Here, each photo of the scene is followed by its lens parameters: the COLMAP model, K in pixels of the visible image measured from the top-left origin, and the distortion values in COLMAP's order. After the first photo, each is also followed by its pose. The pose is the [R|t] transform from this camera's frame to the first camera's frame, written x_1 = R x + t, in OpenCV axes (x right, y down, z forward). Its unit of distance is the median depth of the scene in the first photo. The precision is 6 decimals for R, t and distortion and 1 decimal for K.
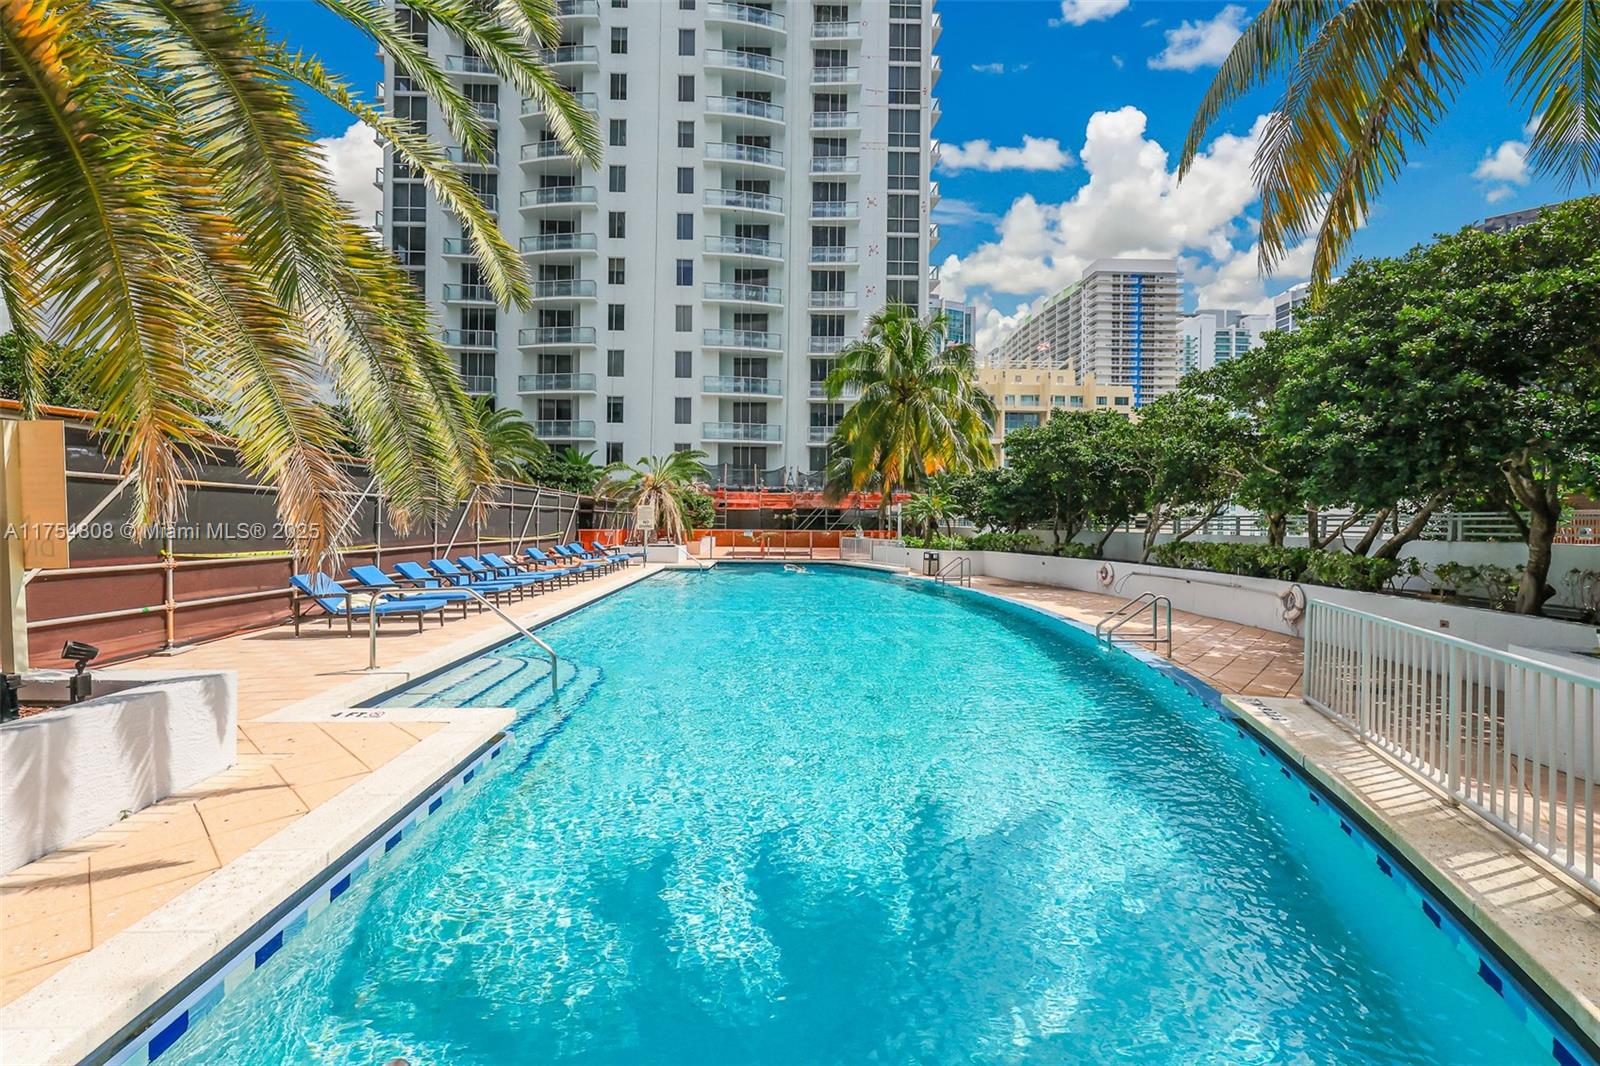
lens RADIAL K [[664.9, 0, 800.0], [0, 664.9, 533.0], [0, 0, 1]] dist [-0.001021, -0.000051]
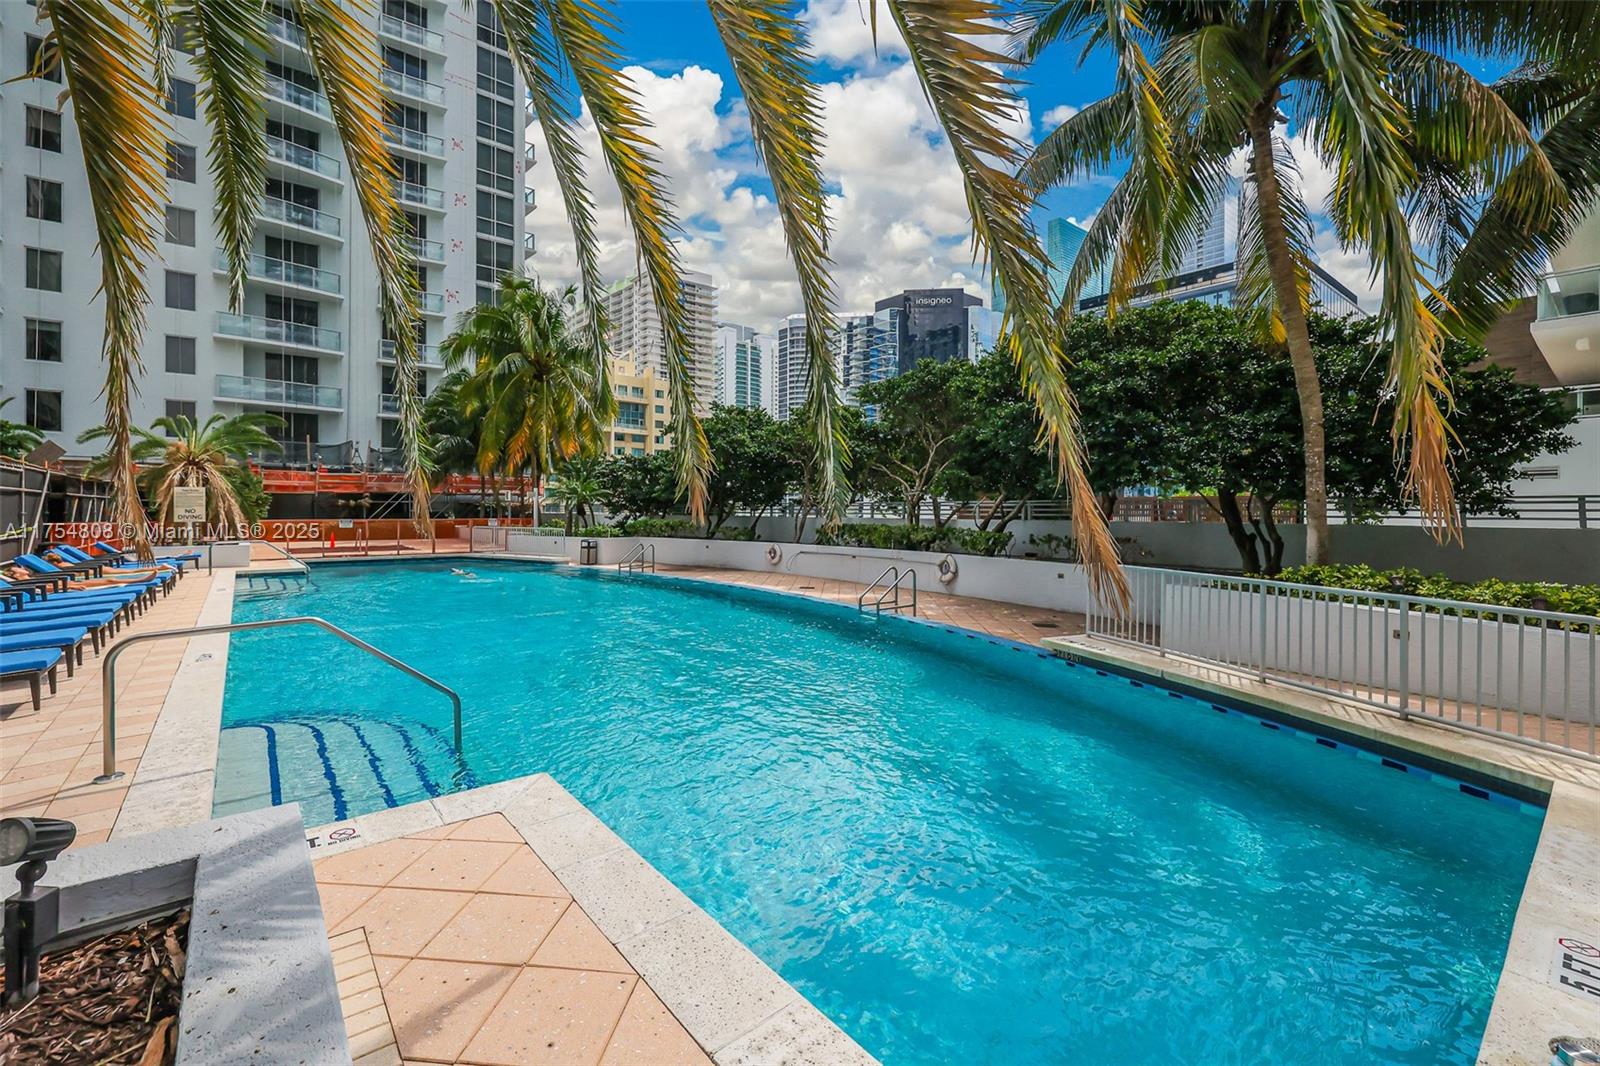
lens RADIAL K [[671.3, 0, 773.0], [0, 671.3, 522.7], [0, 0, 1]] dist [-0.000550, -0.000237]
pose [[0.806111, -0.018665, 0.591470, -0.094220], [0.014852, 0.999826, 0.011311, -0.001790], [-0.591579, -0.000333, 0.806247, 0.039422]]
